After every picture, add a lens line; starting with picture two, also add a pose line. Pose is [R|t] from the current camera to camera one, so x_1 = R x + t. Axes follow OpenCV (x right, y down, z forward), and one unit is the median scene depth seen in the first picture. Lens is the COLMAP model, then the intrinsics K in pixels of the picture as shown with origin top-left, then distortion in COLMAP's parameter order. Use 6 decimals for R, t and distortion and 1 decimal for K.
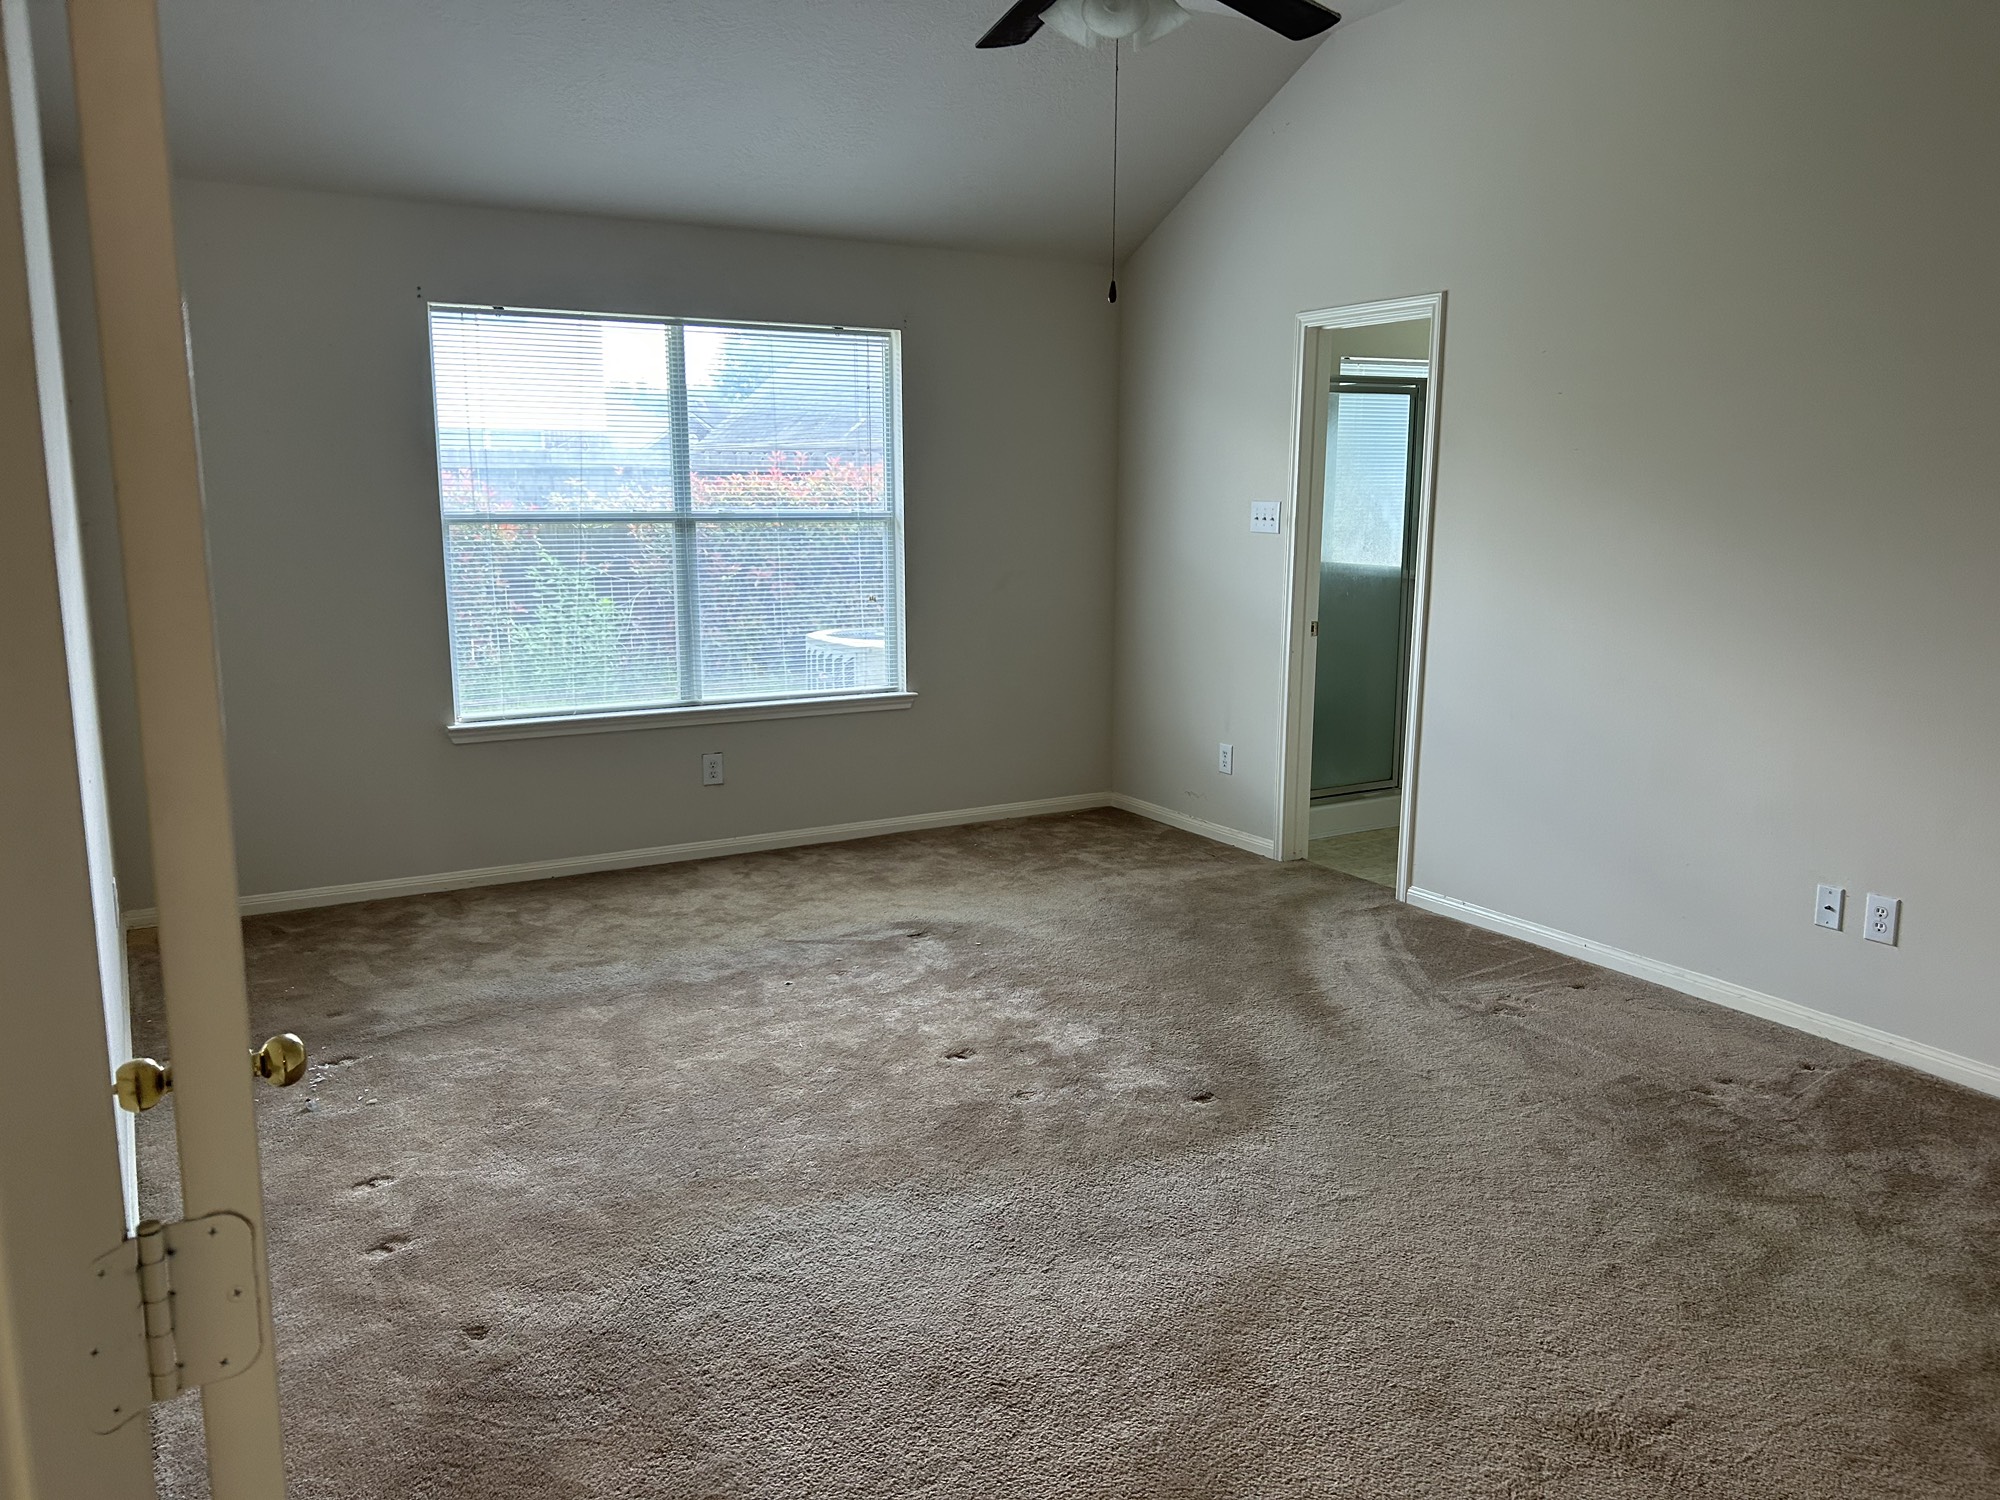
lens RADIAL K [[1508.1, 0, 1000.0], [0, 1508.1, 750.0], [0, 0, 1]] dist [0.024976, -0.003270]
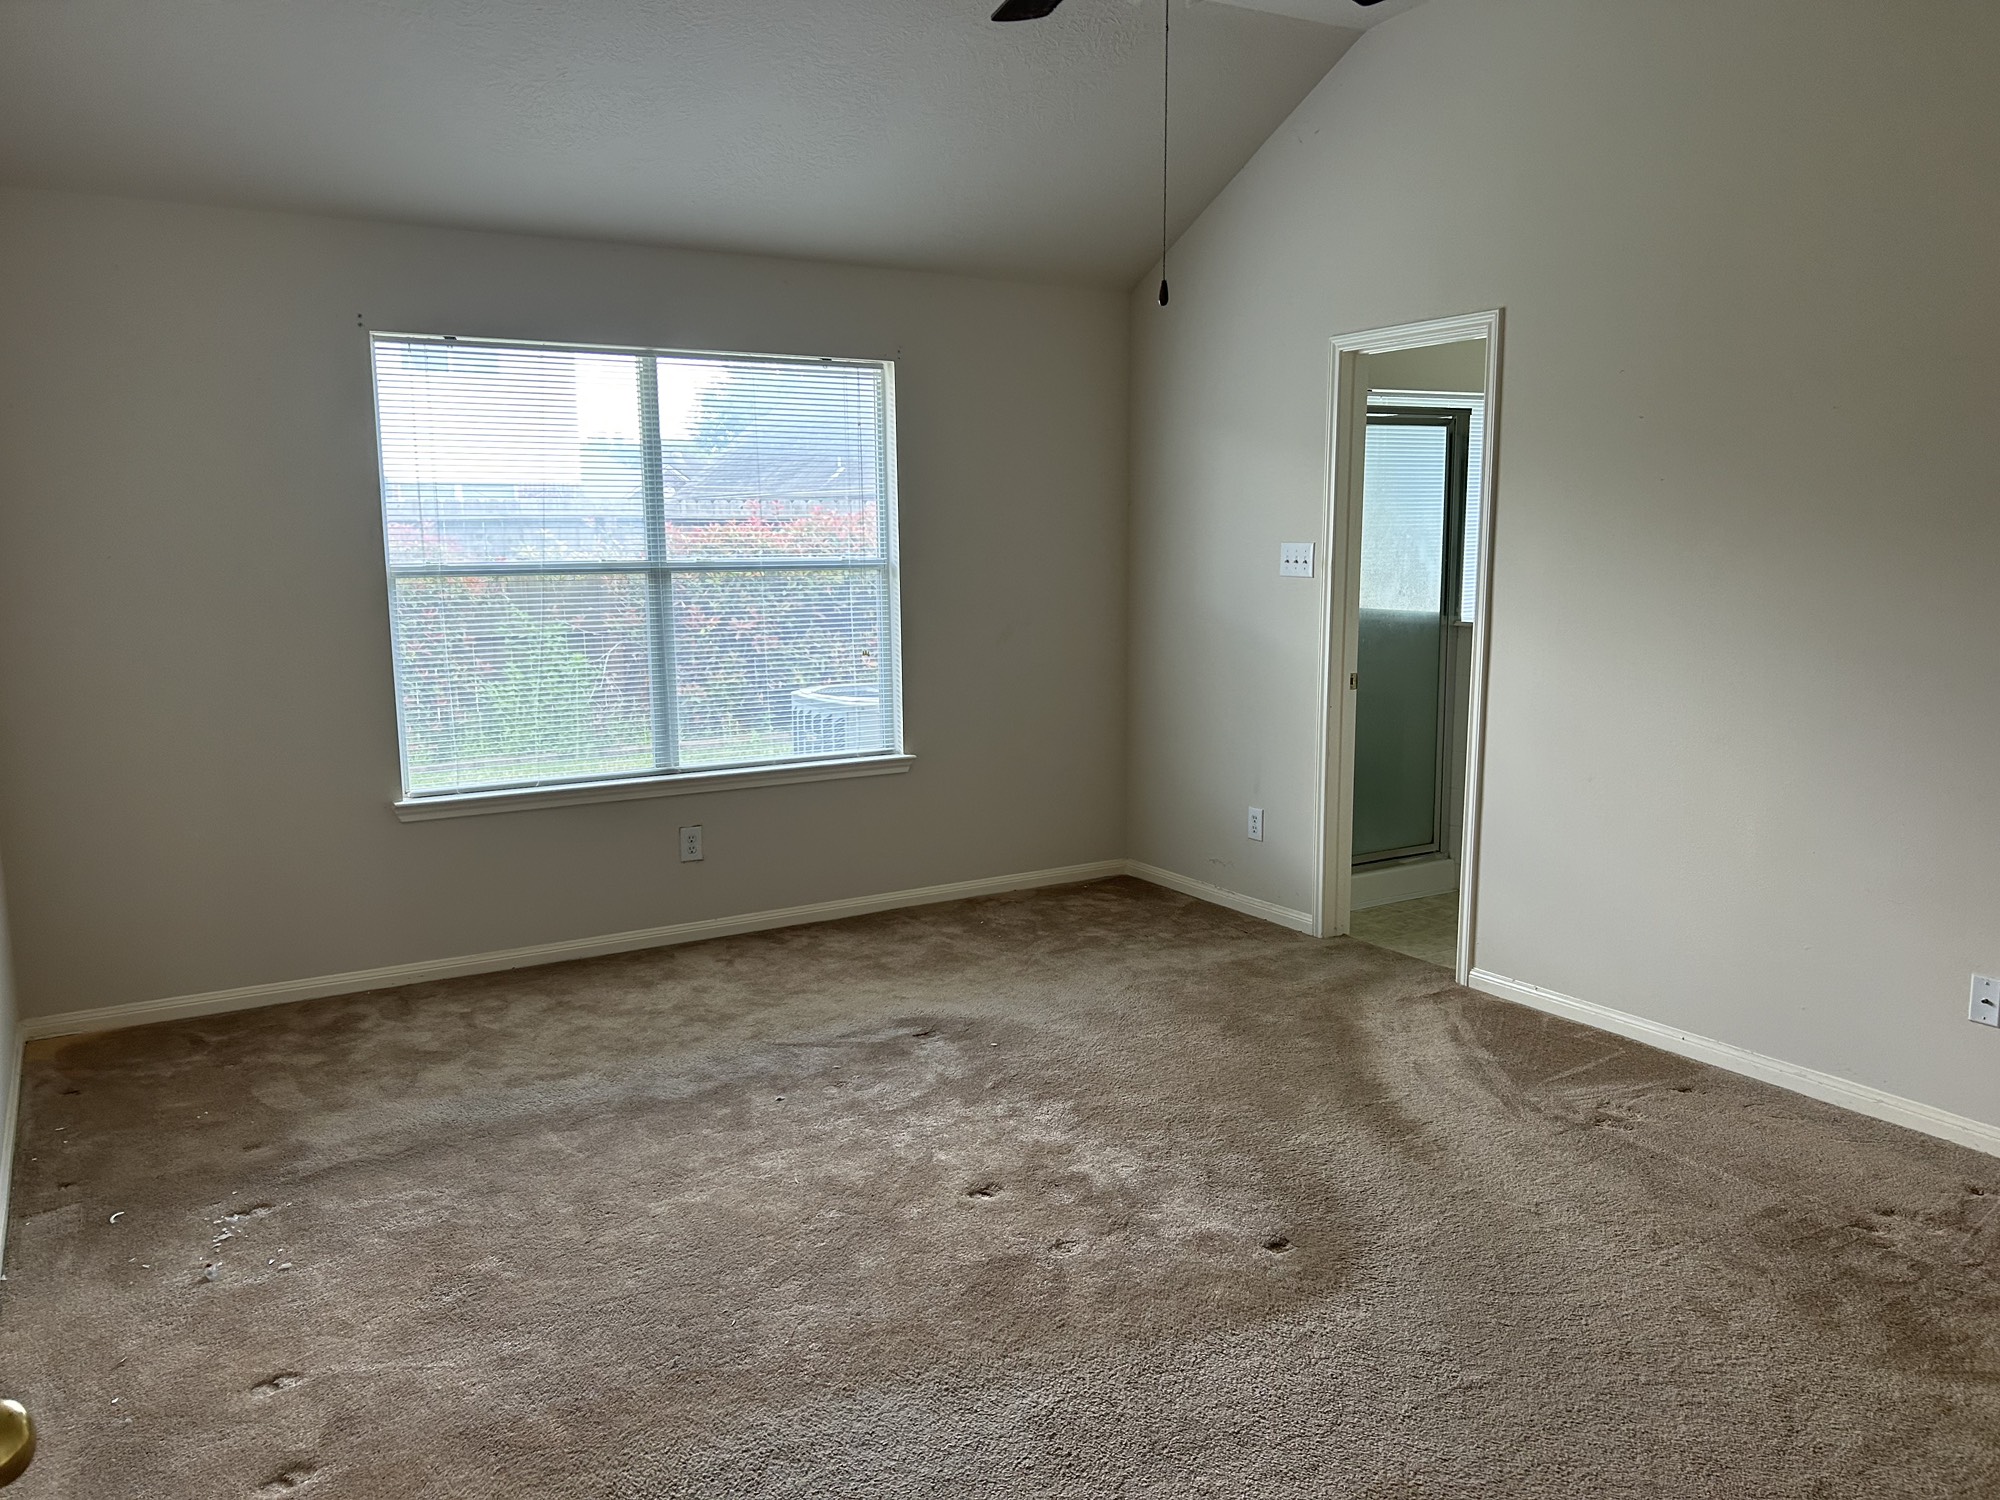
lens RADIAL K [[1535.4, 0, 1000.0], [0, 1535.4, 750.0], [0, 0, 1]] dist [0.007204, 0.016496]
pose [[0.999864, -0.012358, 0.010943, -0.019703], [0.012710, 0.999383, -0.032736, -0.014702], [-0.010532, 0.032870, 0.999404, 0.103062]]
